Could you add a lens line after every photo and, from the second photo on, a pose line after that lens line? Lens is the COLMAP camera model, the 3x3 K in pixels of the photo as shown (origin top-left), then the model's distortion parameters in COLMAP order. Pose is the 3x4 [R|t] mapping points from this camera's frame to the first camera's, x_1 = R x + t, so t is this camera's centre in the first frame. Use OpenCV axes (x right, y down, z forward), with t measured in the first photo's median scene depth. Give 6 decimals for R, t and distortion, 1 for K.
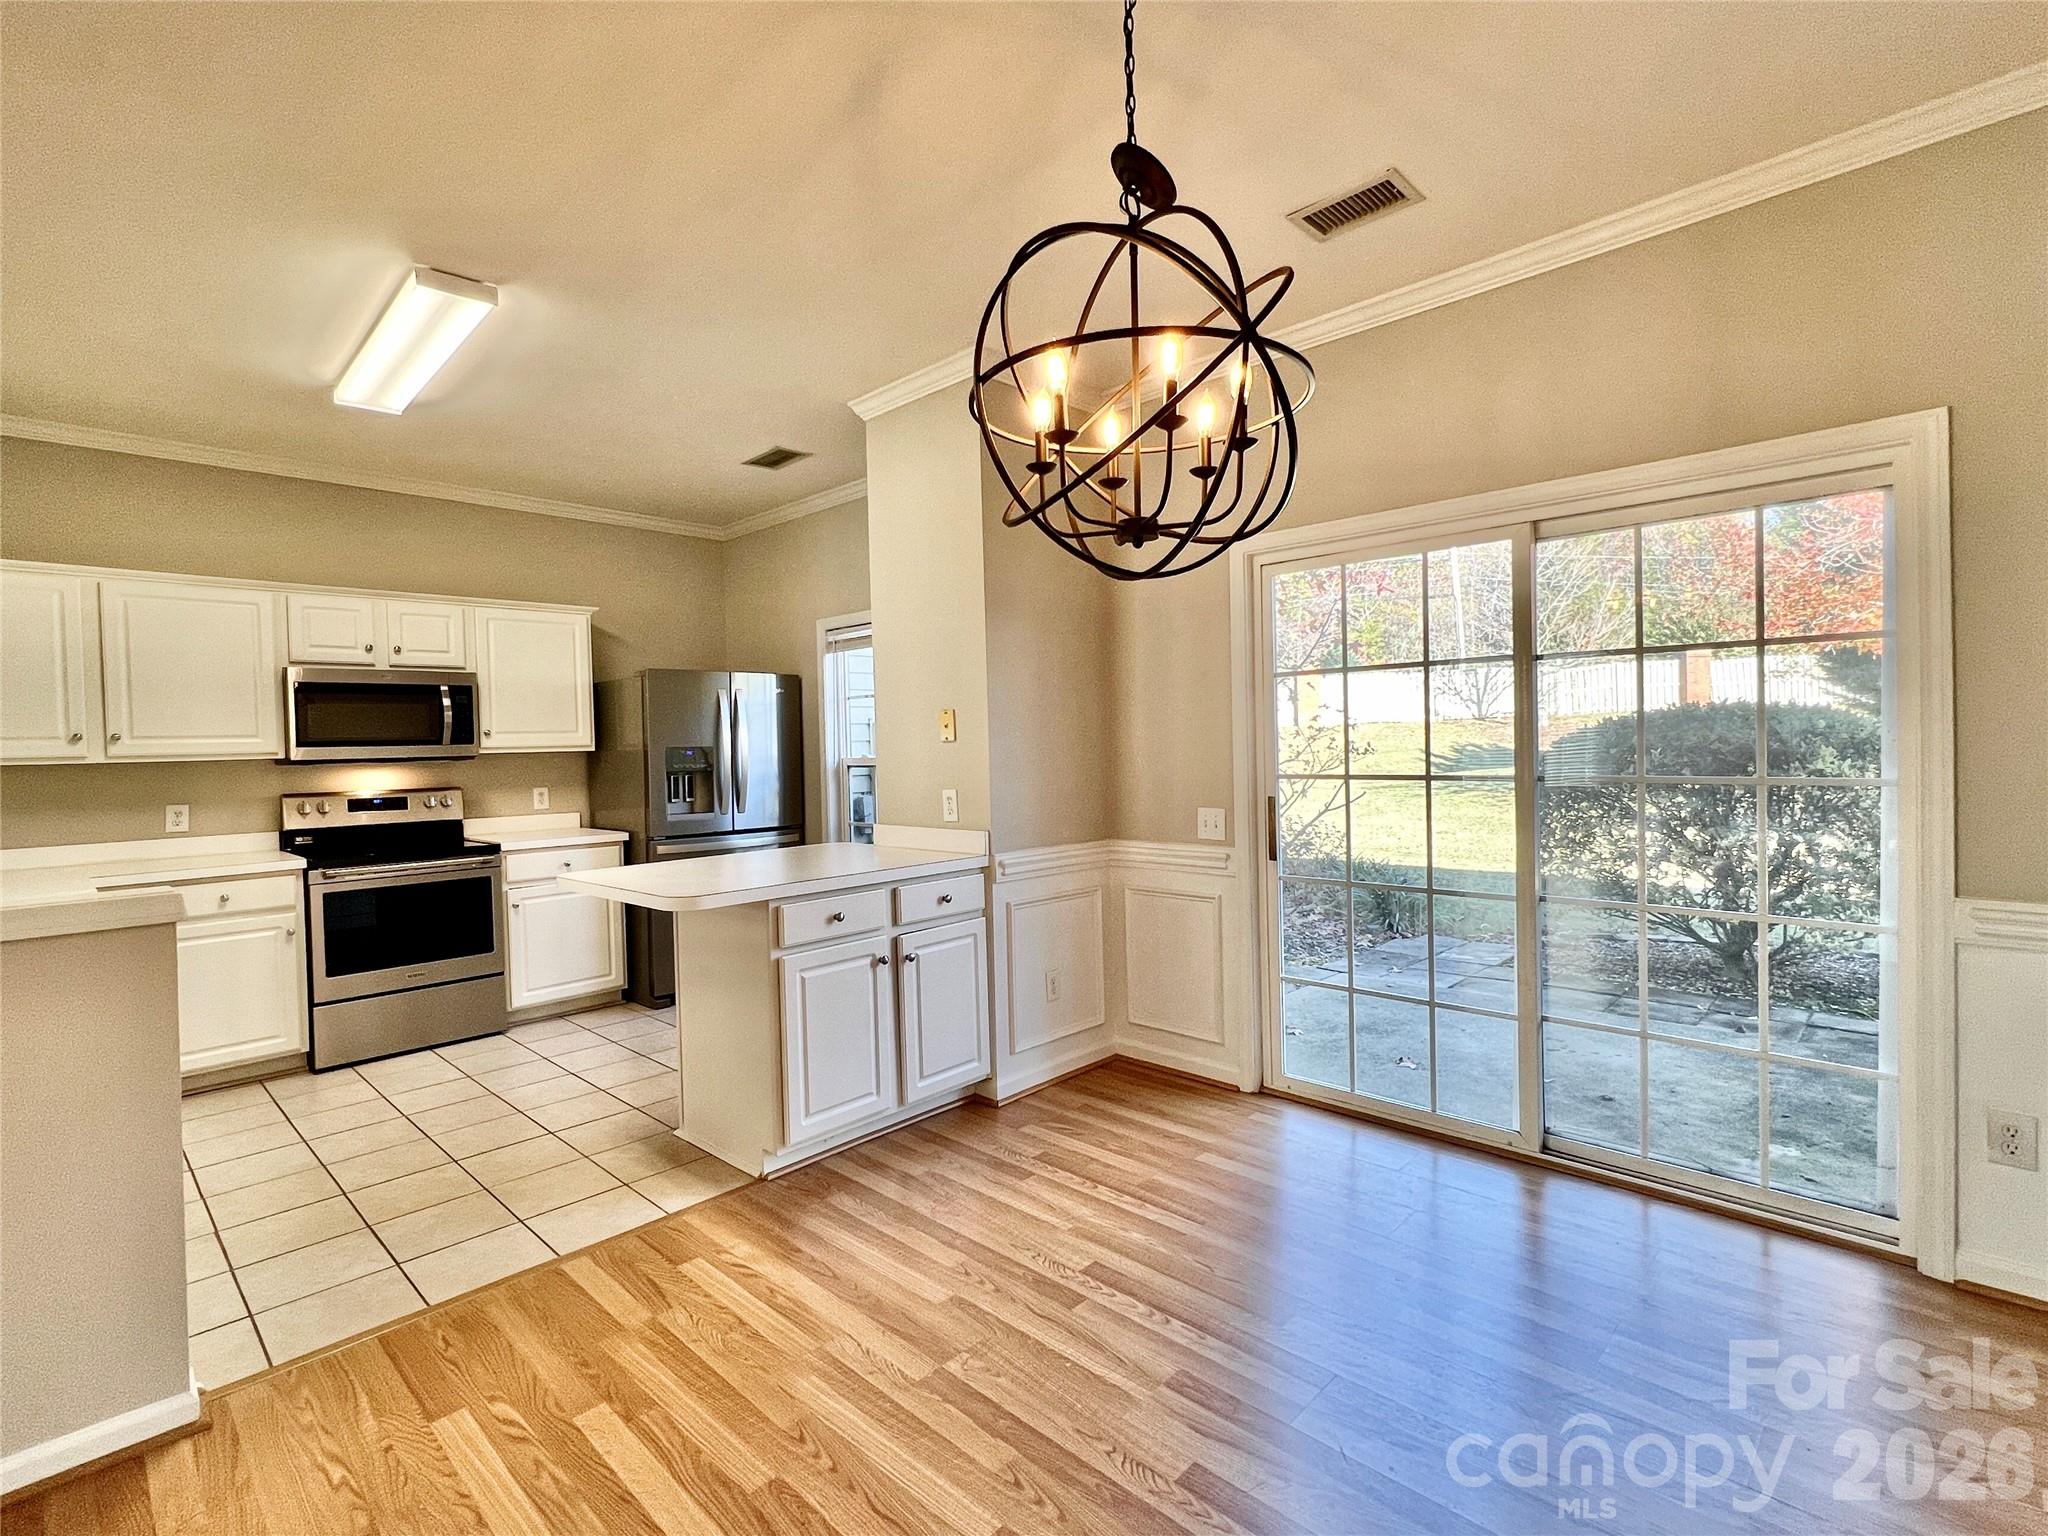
lens RADIAL K [[957.9, 0, 1019.7], [0, 957.9, 760.3], [0, 0, 1]] dist [-0.003041, 0.001342]
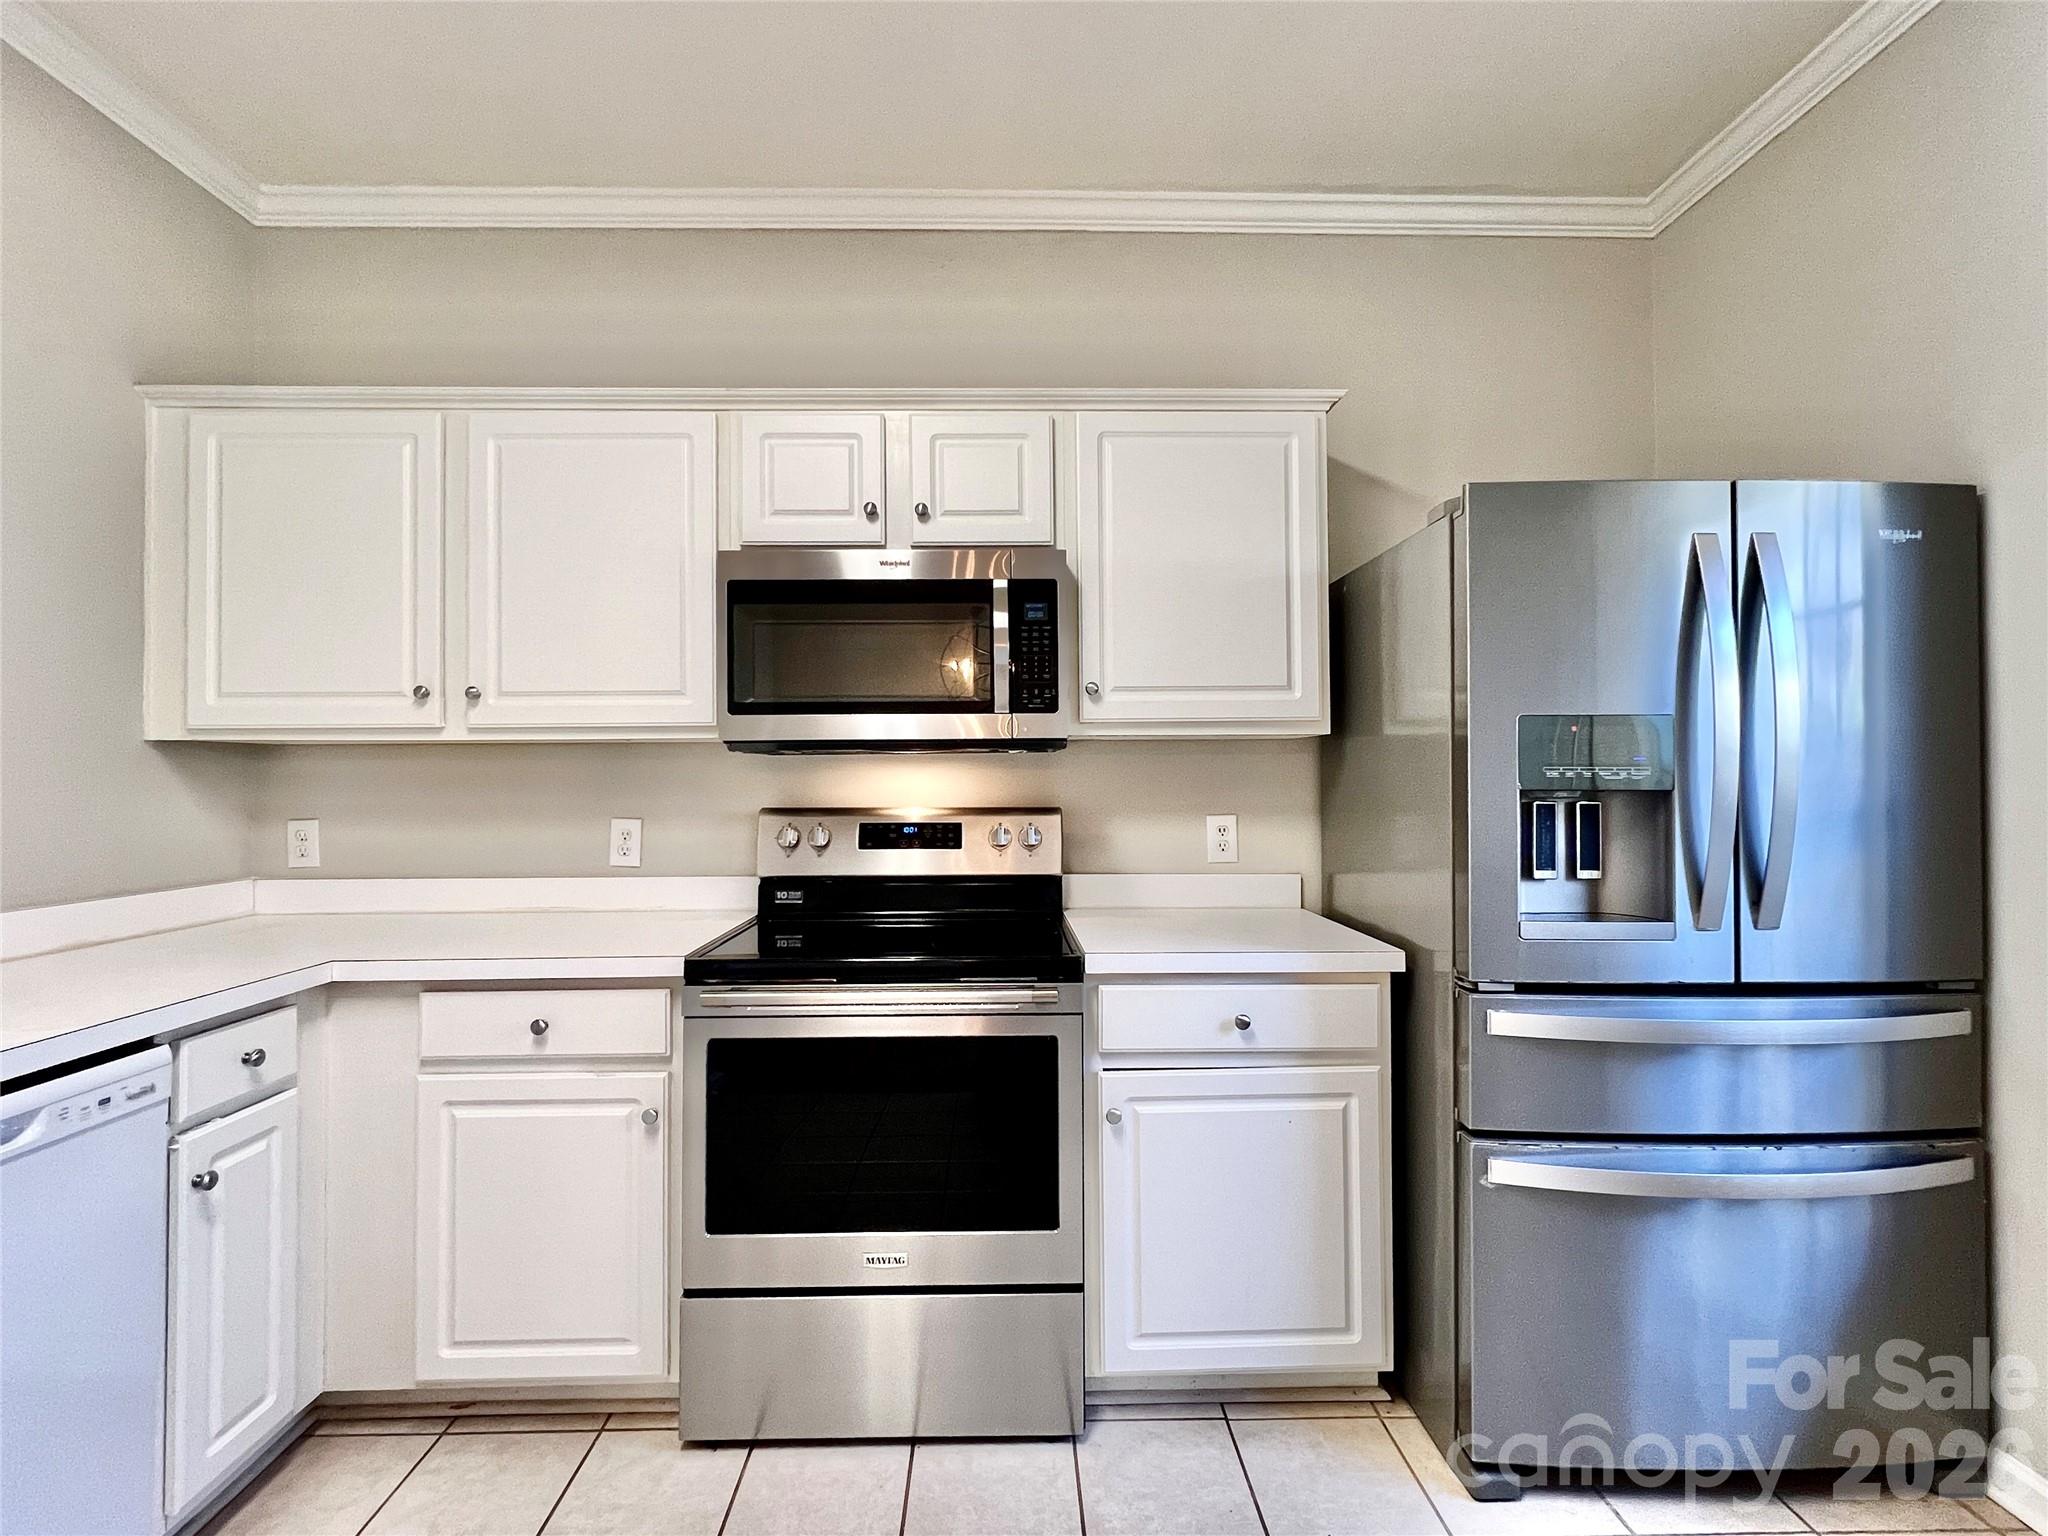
lens RADIAL K [[957.9, 0, 1021.6], [0, 957.9, 758.3], [0, 0, 1]] dist [-0.003041, 0.001342]
pose [[0.712089, 0.008115, -0.702042, -0.338244], [-0.025086, 0.999589, -0.013891, 0.013302], [0.701641, 0.027503, 0.712000, 0.836054]]
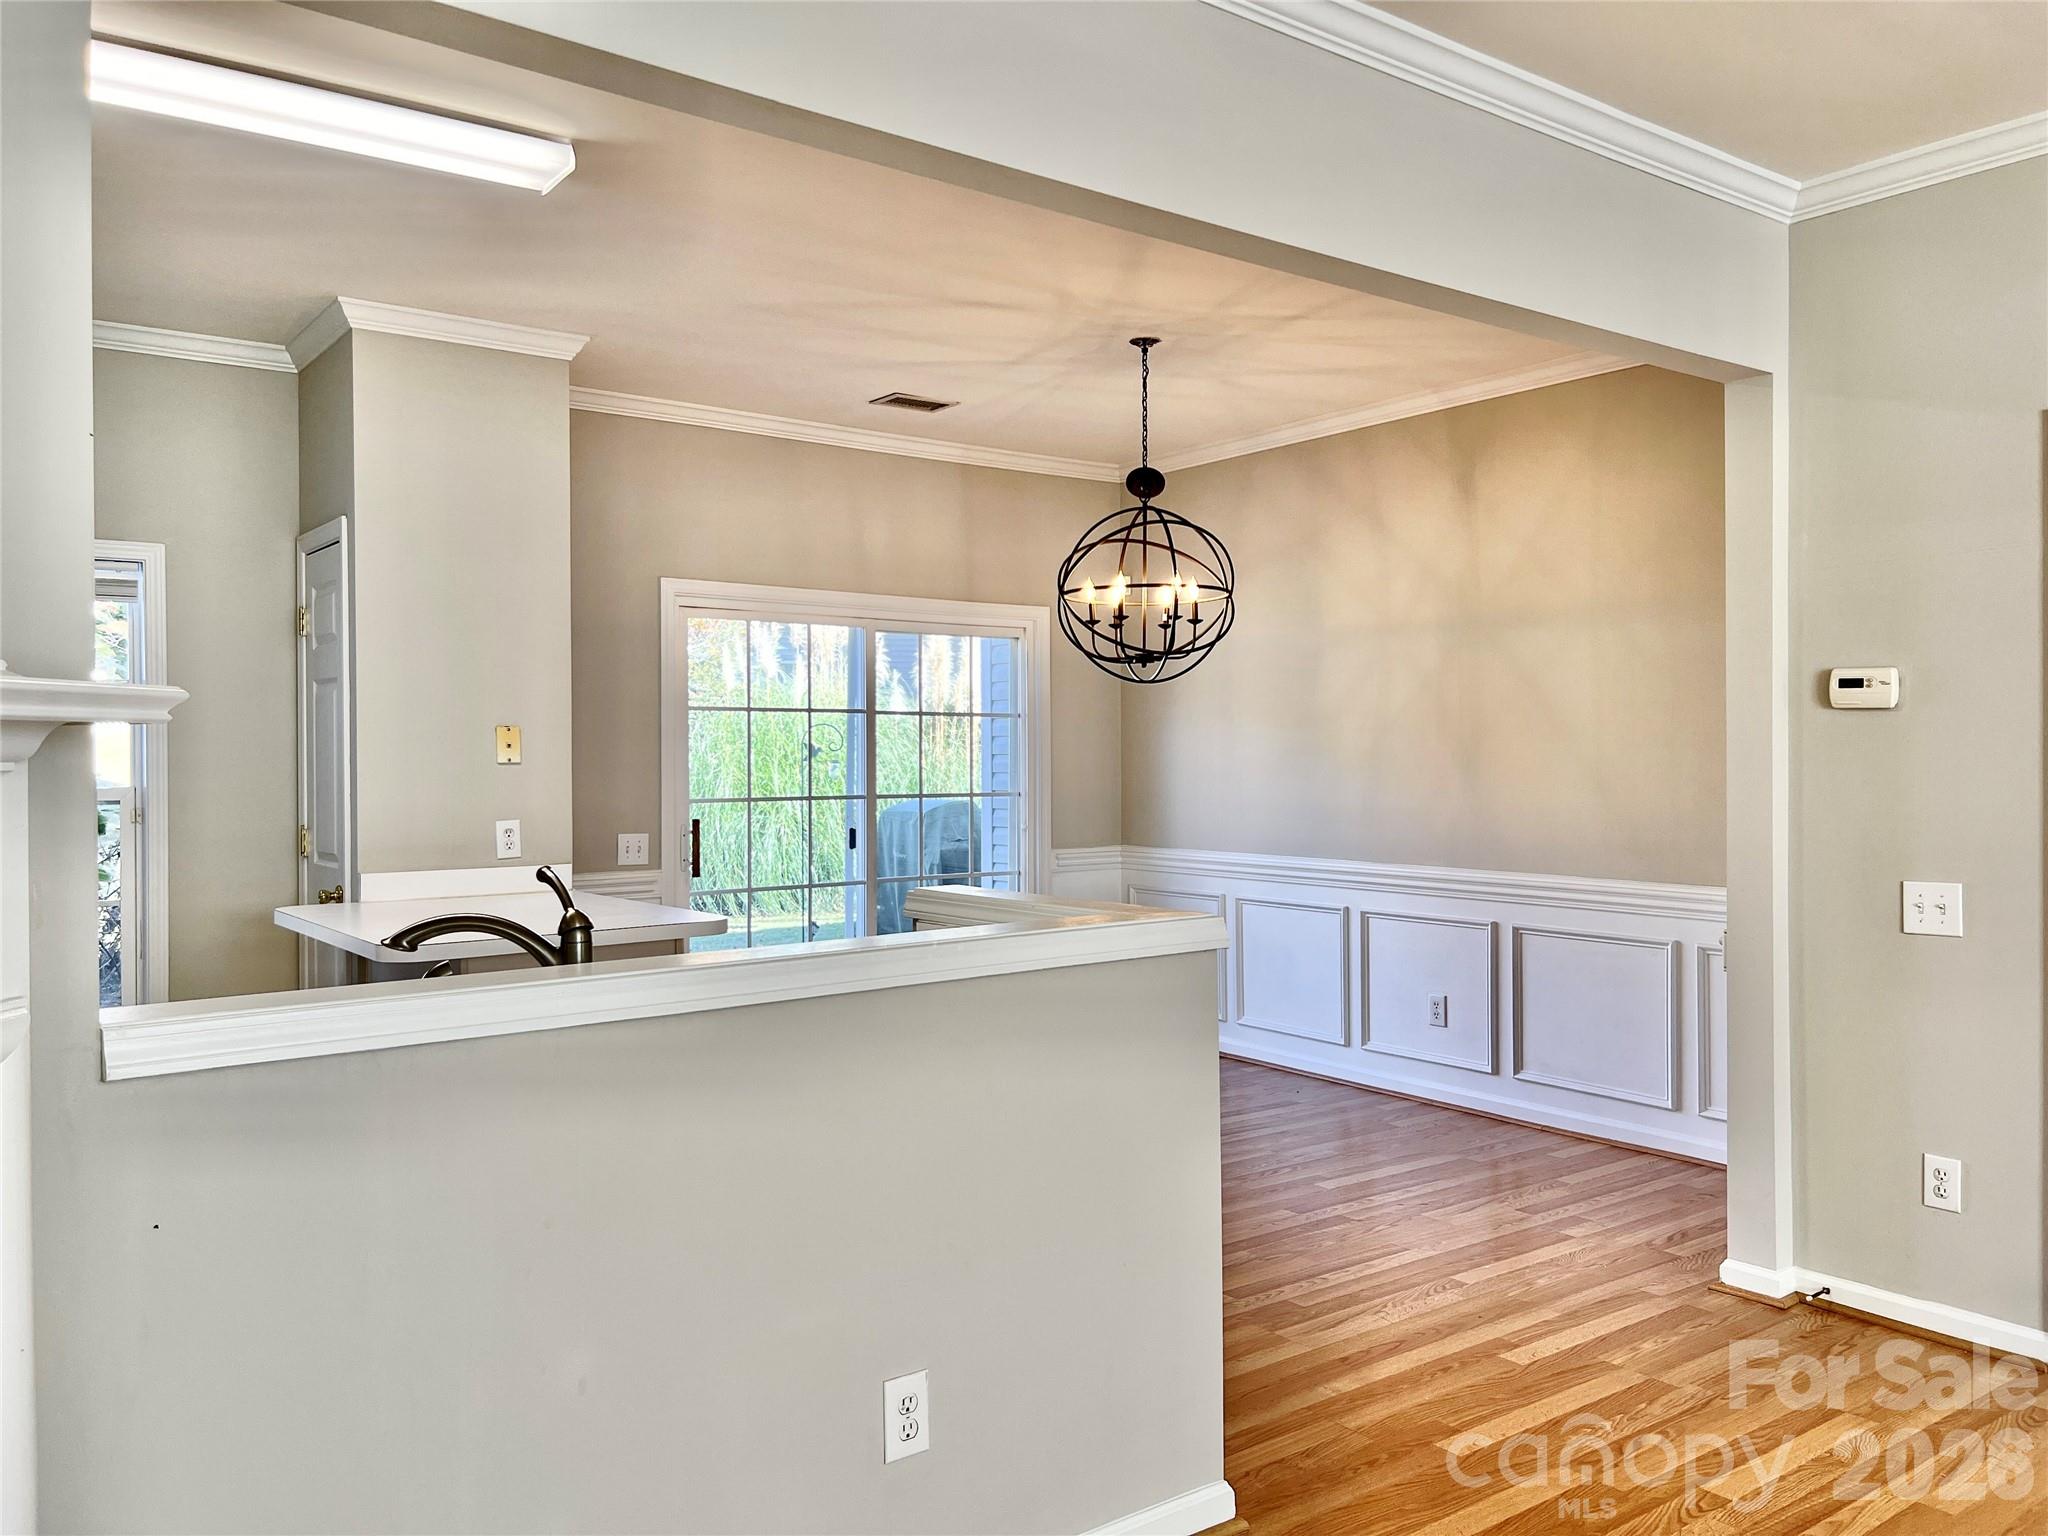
lens RADIAL K [[1539.2, 0, 1025.2], [0, 1539.2, 766.2], [0, 0, 1]] dist [0.043457, -0.045117]
pose [[0.156435, 0.016311, 0.987554, -1.297481], [0.018300, 0.999644, -0.019409, 0.016951], [-0.987519, 0.021109, 0.156080, 0.317913]]
